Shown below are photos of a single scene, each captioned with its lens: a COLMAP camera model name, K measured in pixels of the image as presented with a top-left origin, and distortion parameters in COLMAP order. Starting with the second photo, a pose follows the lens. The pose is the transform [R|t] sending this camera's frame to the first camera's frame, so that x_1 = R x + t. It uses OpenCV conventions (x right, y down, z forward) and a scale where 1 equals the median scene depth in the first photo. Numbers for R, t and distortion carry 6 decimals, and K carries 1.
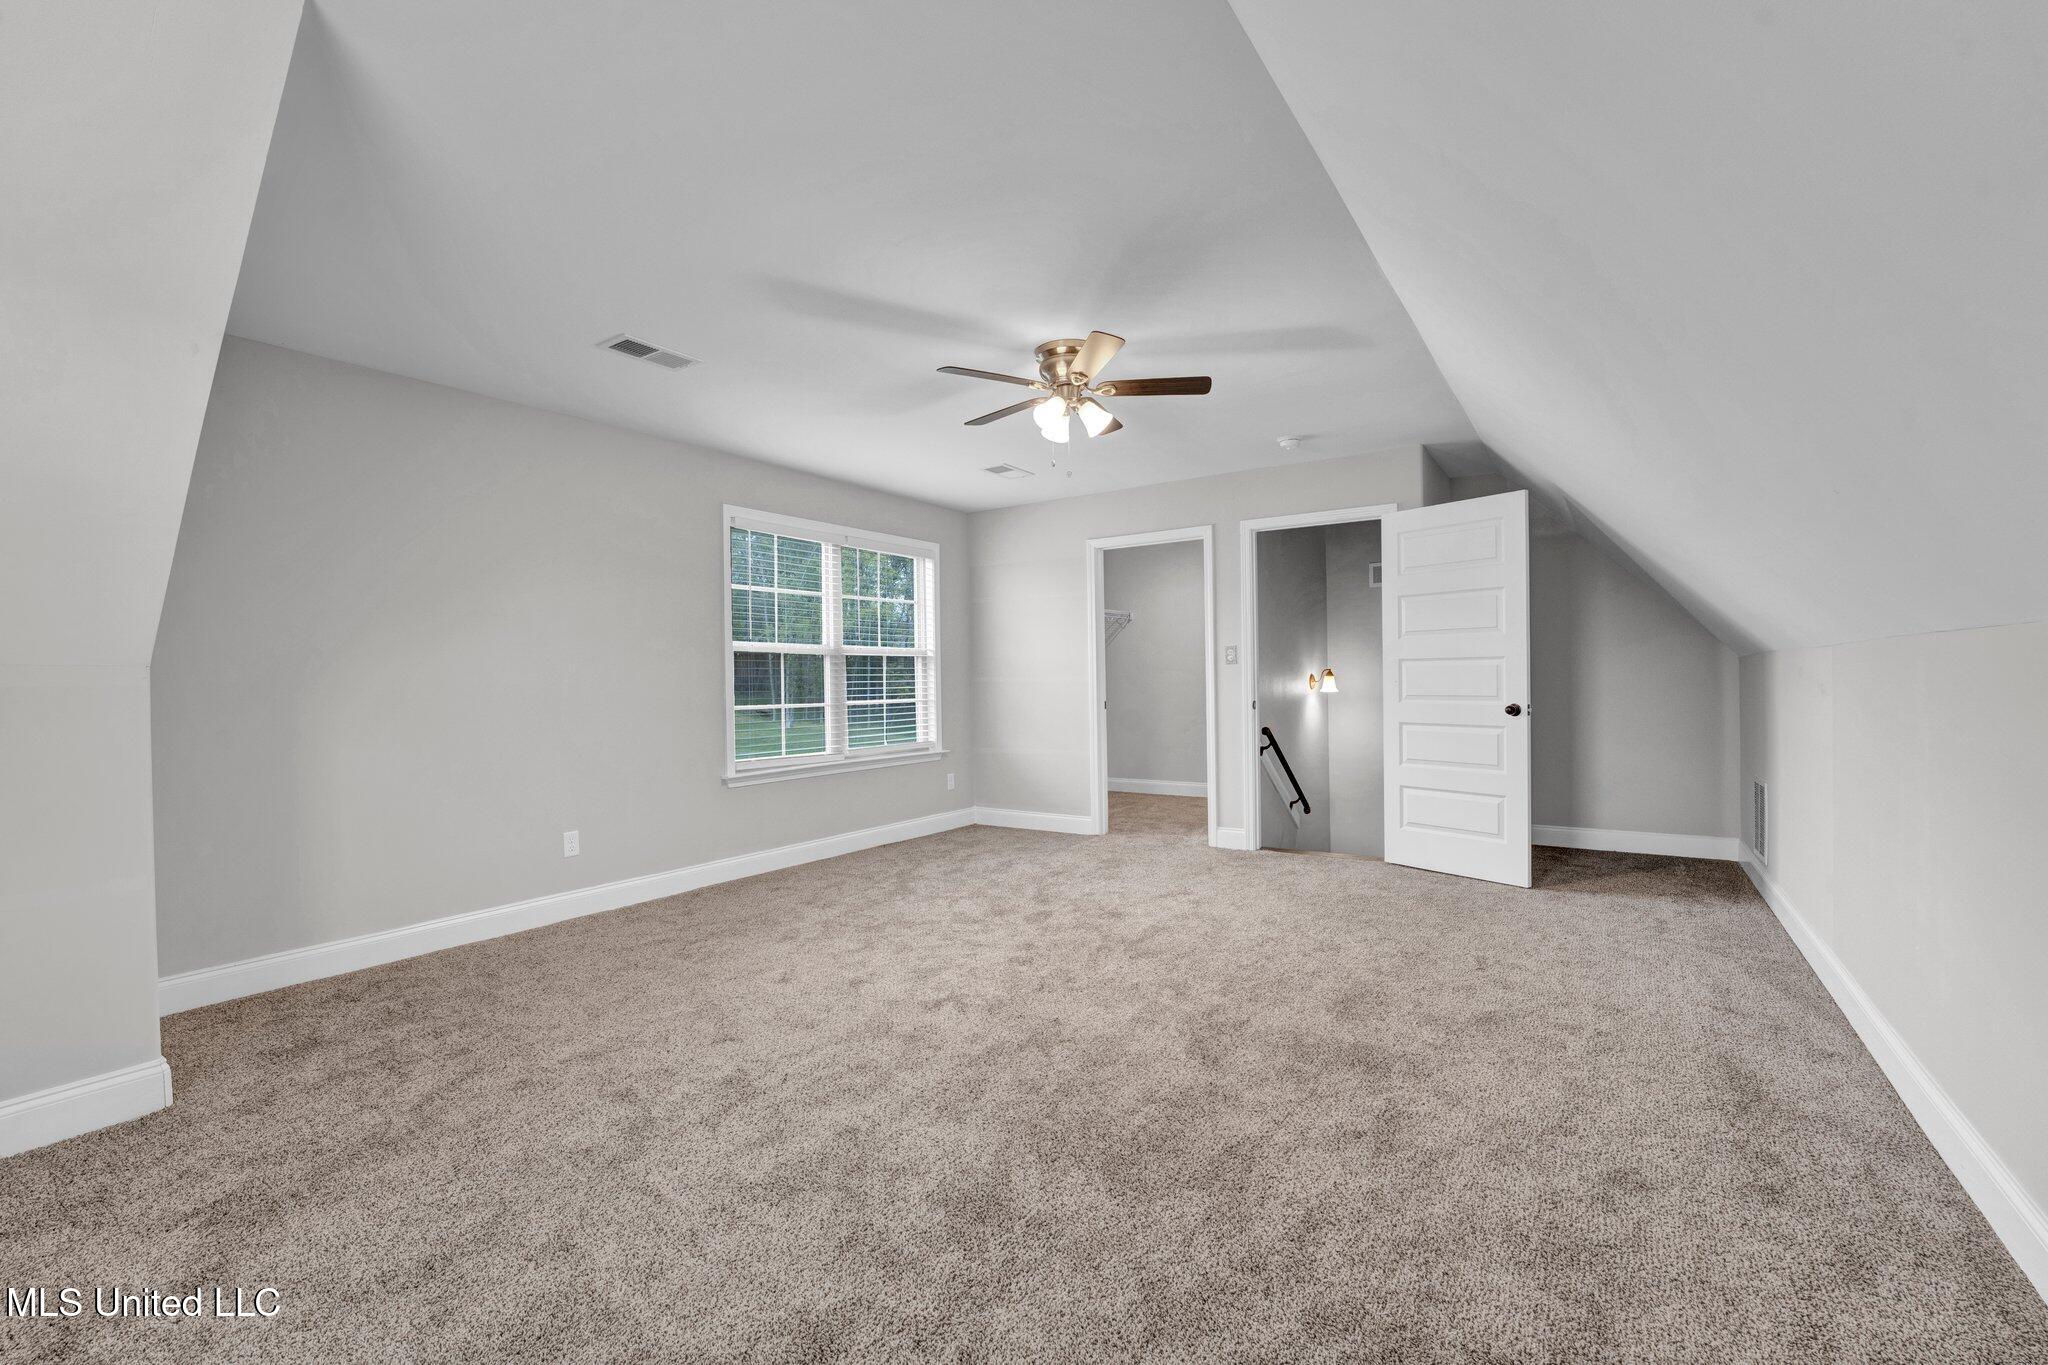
lens RADIAL K [[872.8, 0, 1019.7], [0, 872.8, 685.4], [0, 0, 1]] dist [-0.025285, 0.003229]
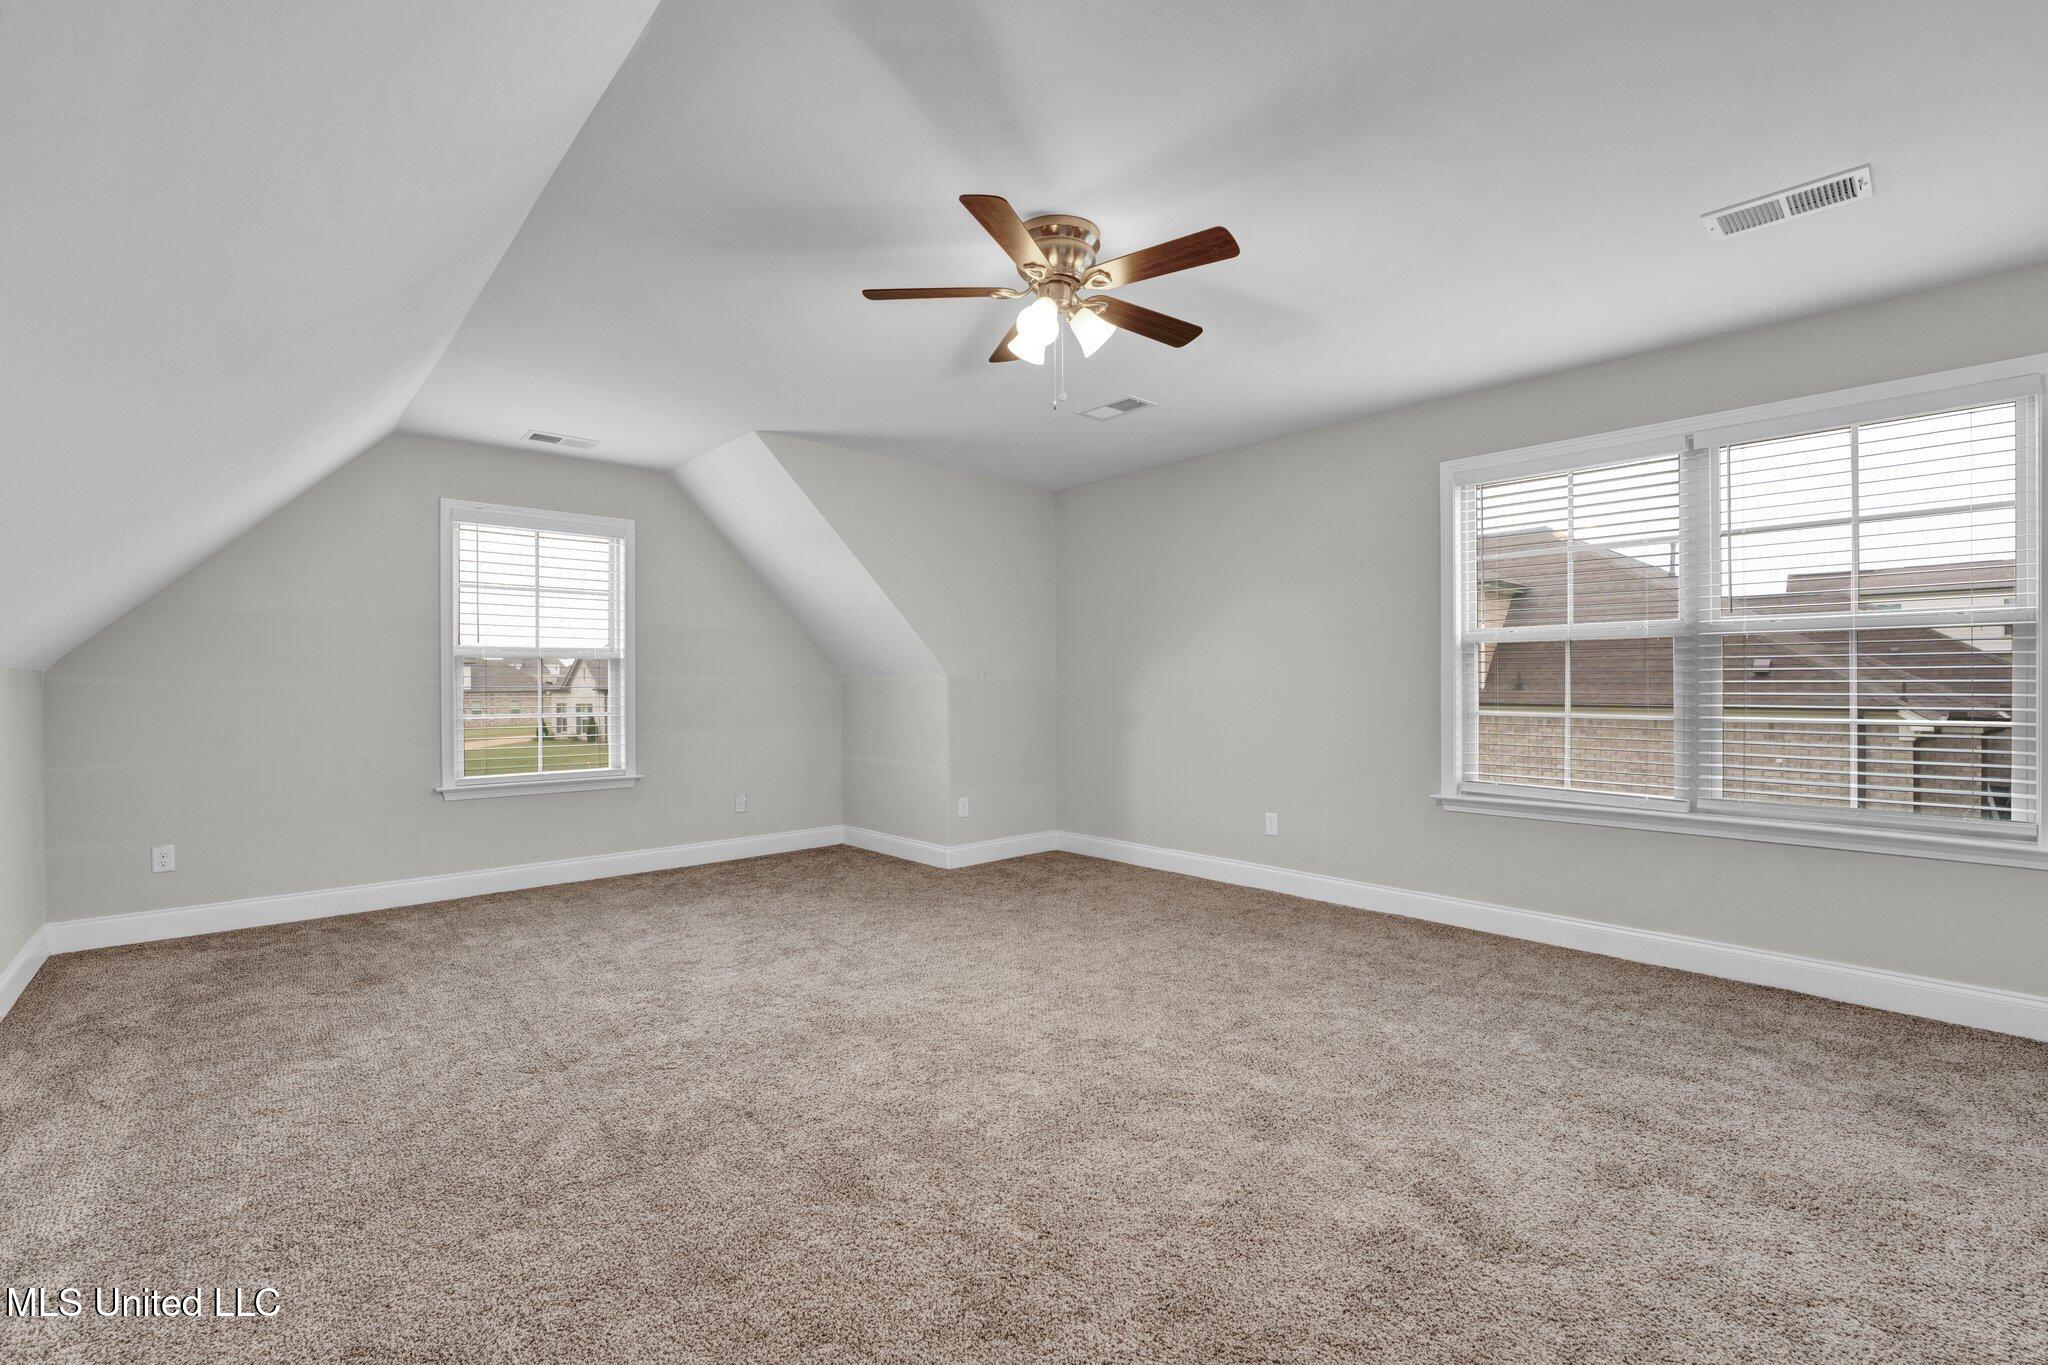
lens RADIAL K [[872.8, 0, 1019.7], [0, 872.8, 685.4], [0, 0, 1]] dist [-0.025285, 0.003229]
pose [[-0.227801, 0.016952, -0.973560, 0.548952], [-0.002384, 0.999836, 0.017967, -0.012364], [0.973705, 0.006414, -0.227724, 0.809149]]
